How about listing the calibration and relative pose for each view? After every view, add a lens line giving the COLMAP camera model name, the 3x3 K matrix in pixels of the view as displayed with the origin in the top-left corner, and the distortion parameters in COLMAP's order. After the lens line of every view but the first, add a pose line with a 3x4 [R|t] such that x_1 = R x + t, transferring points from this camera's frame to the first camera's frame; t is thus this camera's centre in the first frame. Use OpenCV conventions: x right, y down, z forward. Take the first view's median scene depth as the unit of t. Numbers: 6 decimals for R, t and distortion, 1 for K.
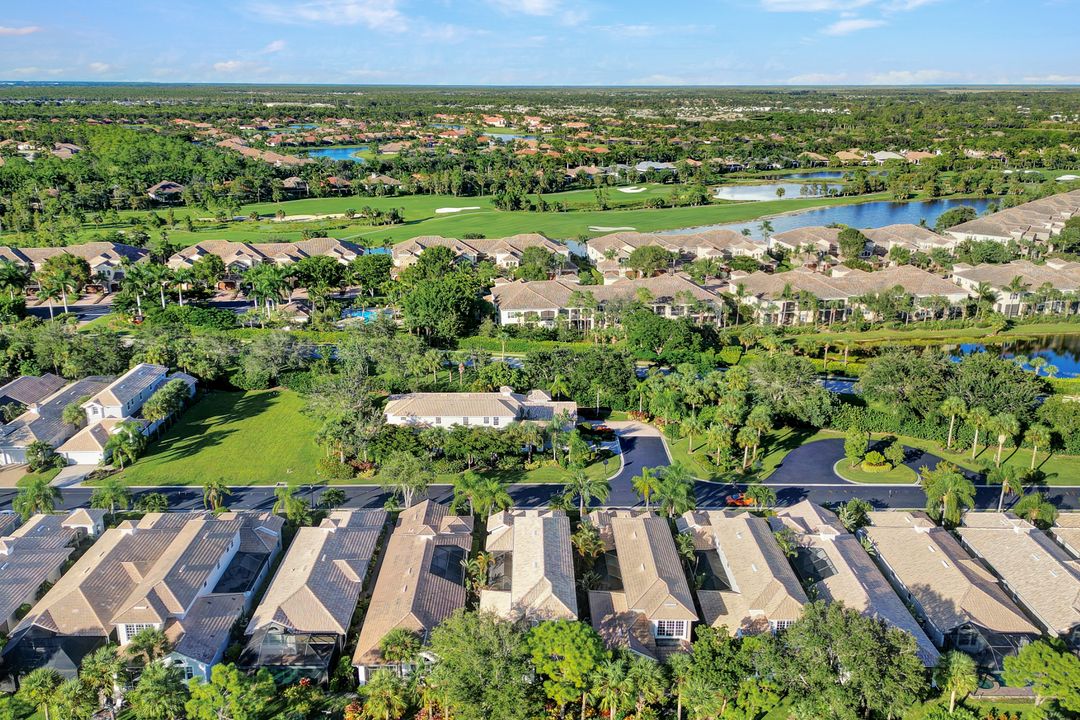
lens RADIAL K [[896.2, 0, 536.4], [0, 896.2, 359.9], [0, 0, 1]] dist [0.110370, -0.143491]
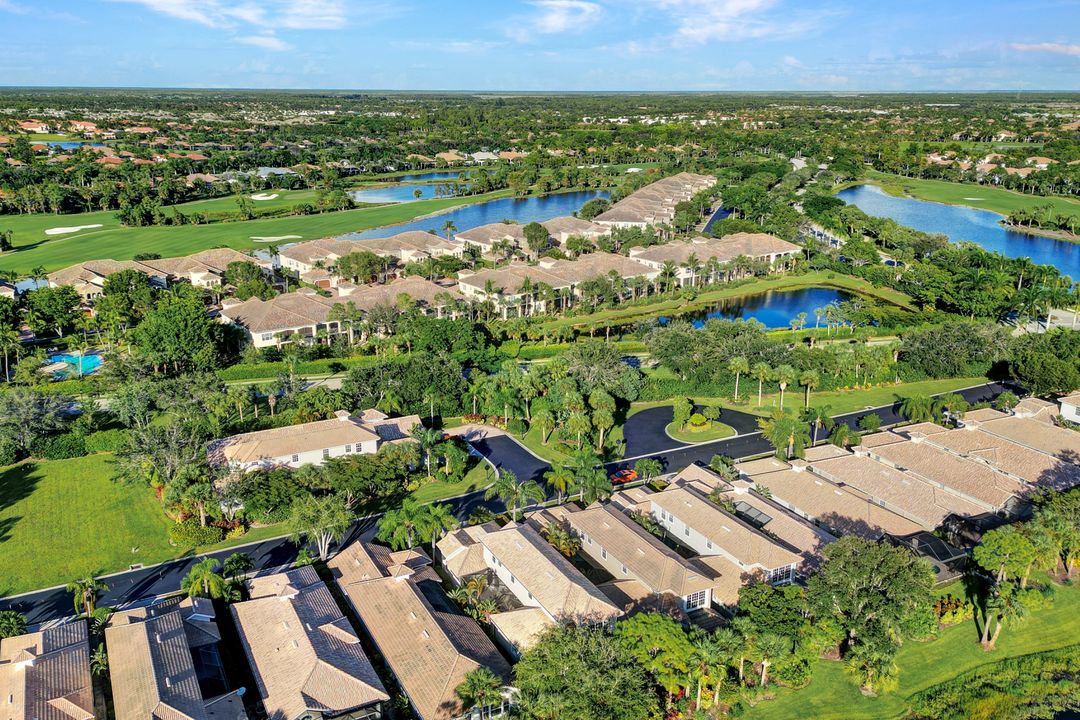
lens RADIAL K [[896.2, 0, 536.4], [0, 896.2, 359.9], [0, 0, 1]] dist [0.110370, -0.143491]
pose [[0.888009, -0.133072, 0.440151, -0.190946], [0.134806, 0.990491, 0.027486, -0.015311], [-0.439623, 0.034927, 0.897503, 0.052856]]
